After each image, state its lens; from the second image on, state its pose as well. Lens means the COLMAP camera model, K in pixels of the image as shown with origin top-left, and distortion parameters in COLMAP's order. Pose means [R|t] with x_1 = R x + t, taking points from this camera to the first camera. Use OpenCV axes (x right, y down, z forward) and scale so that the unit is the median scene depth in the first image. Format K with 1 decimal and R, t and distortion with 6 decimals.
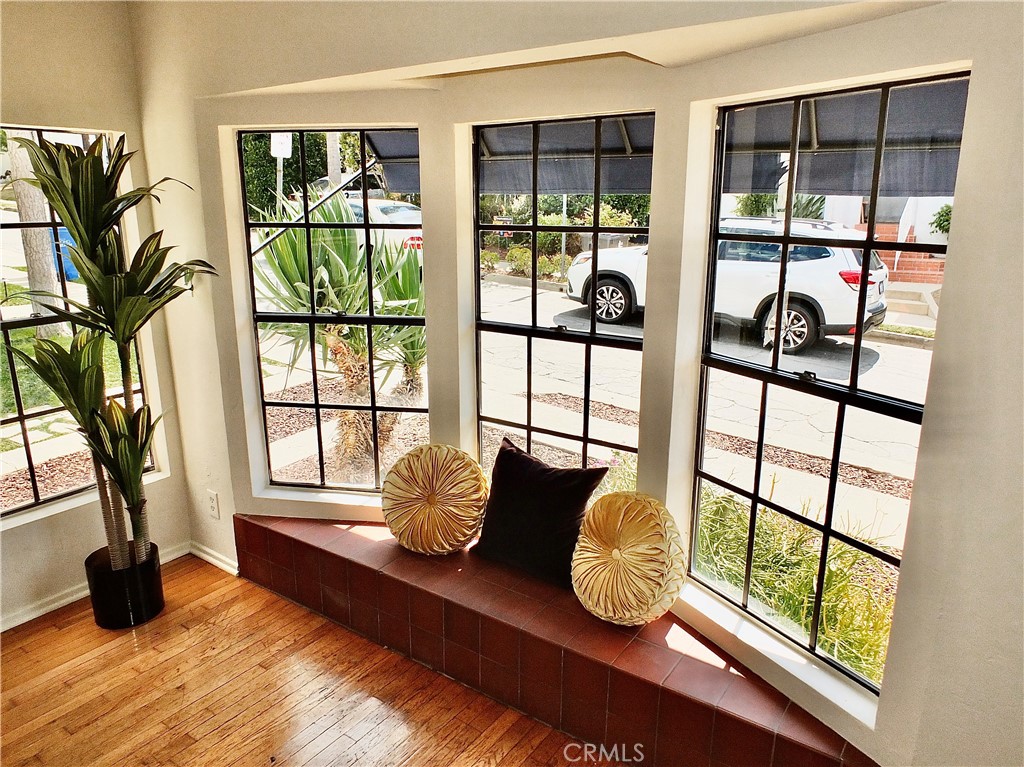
lens RADIAL K [[717.5, 0, 511.7], [0, 717.5, 392.0], [0, 0, 1]] dist [-0.007258, -0.001692]
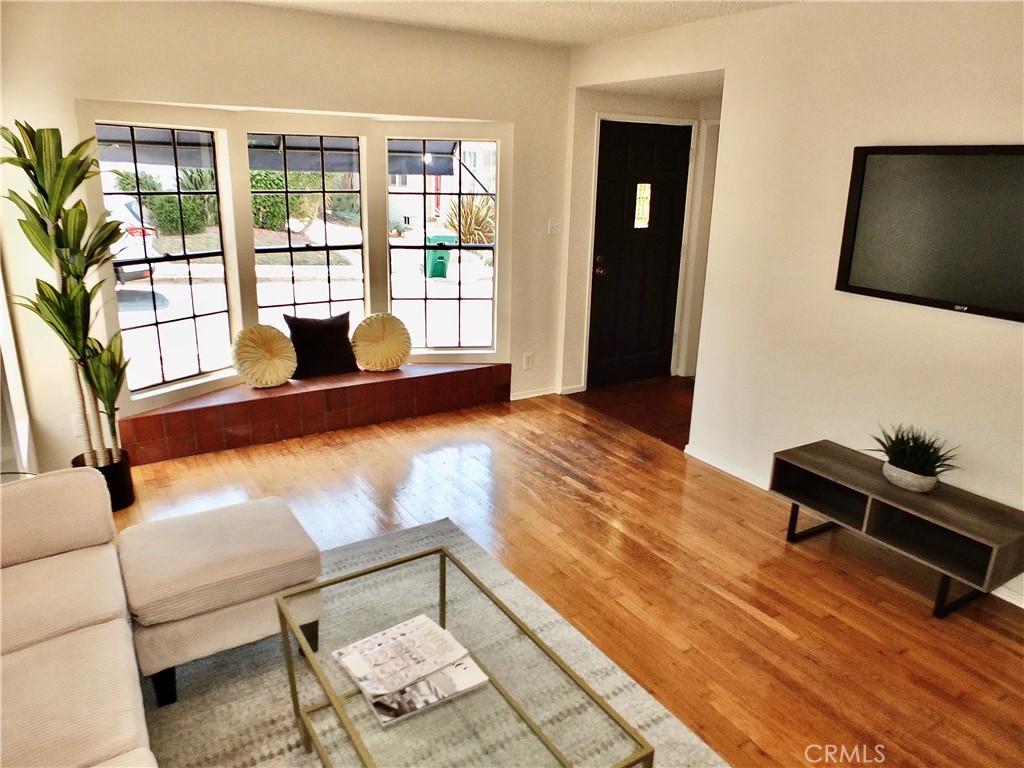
lens RADIAL K [[717.5, 0, 509.4], [0, 717.5, 383.8], [0, 0, 1]] dist [-0.007258, -0.001692]
pose [[0.386094, -0.253475, 0.886951, -1.501268], [0.209157, 0.960520, 0.183452, 0.025298], [-0.898434, 0.114683, 0.423867, -0.236233]]
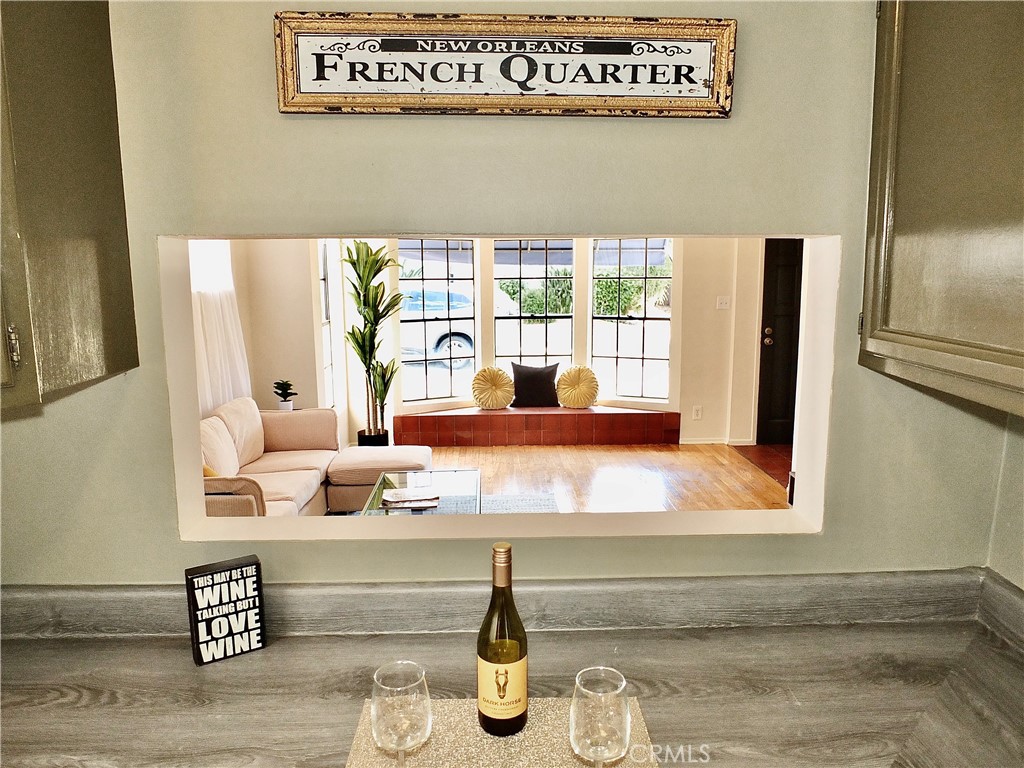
lens RADIAL K [[717.5, 0, 513.2], [0, 717.5, 384.5], [0, 0, 1]] dist [-0.007258, -0.001692]
pose [[0.790637, -0.099042, 0.604222, -1.644861], [0.154793, 0.987106, -0.040747, 0.265785], [-0.592396, 0.125745, 0.795773, -1.063078]]
